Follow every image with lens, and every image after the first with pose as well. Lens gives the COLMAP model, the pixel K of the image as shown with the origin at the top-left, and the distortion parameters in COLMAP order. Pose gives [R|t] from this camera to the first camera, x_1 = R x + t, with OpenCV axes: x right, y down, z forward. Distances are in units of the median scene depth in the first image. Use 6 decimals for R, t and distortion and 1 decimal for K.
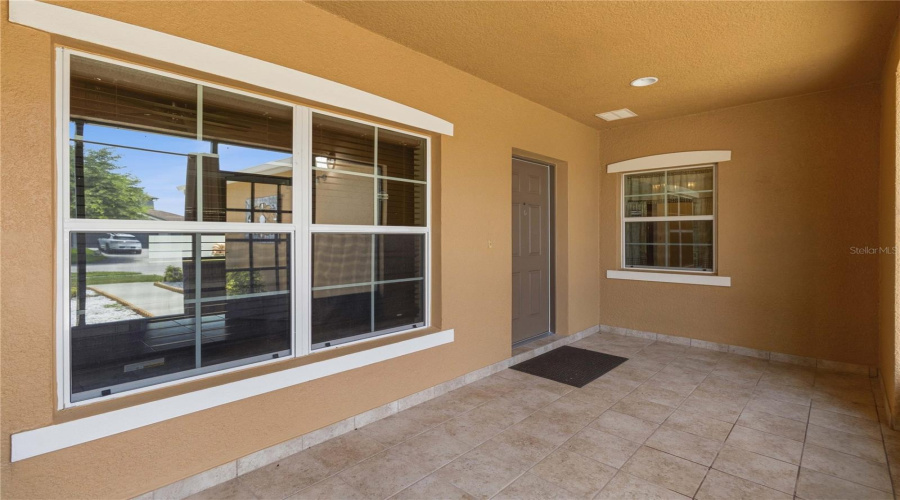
lens RADIAL K [[417.5, 0, 456.1], [0, 417.5, 247.2], [0, 0, 1]] dist [0.016671, -0.000316]
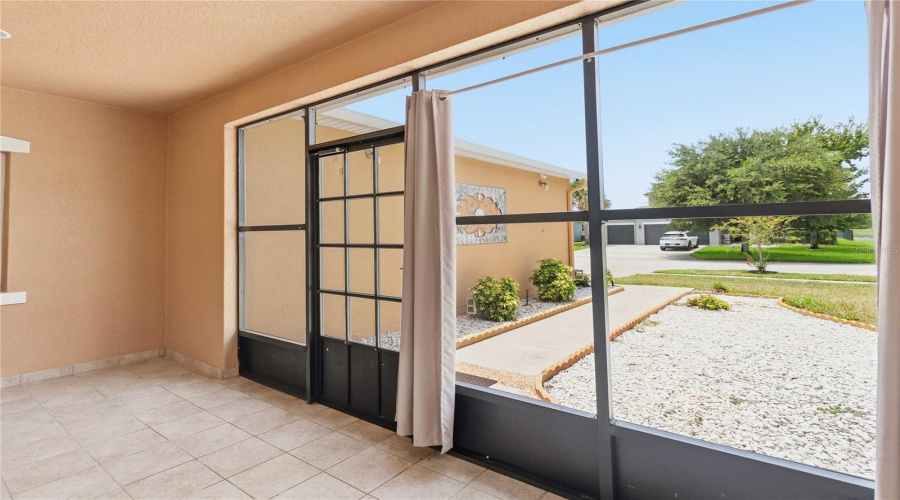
lens RADIAL K [[431.9, 0, 456.4], [0, 431.9, 243.5], [0, 0, 1]] dist [0.019024, 0.000449]
pose [[-0.095748, -0.015398, 0.995287, -0.423749], [0.032446, 0.999301, 0.018581, -0.018752], [-0.994877, 0.034072, -0.095181, 0.322052]]
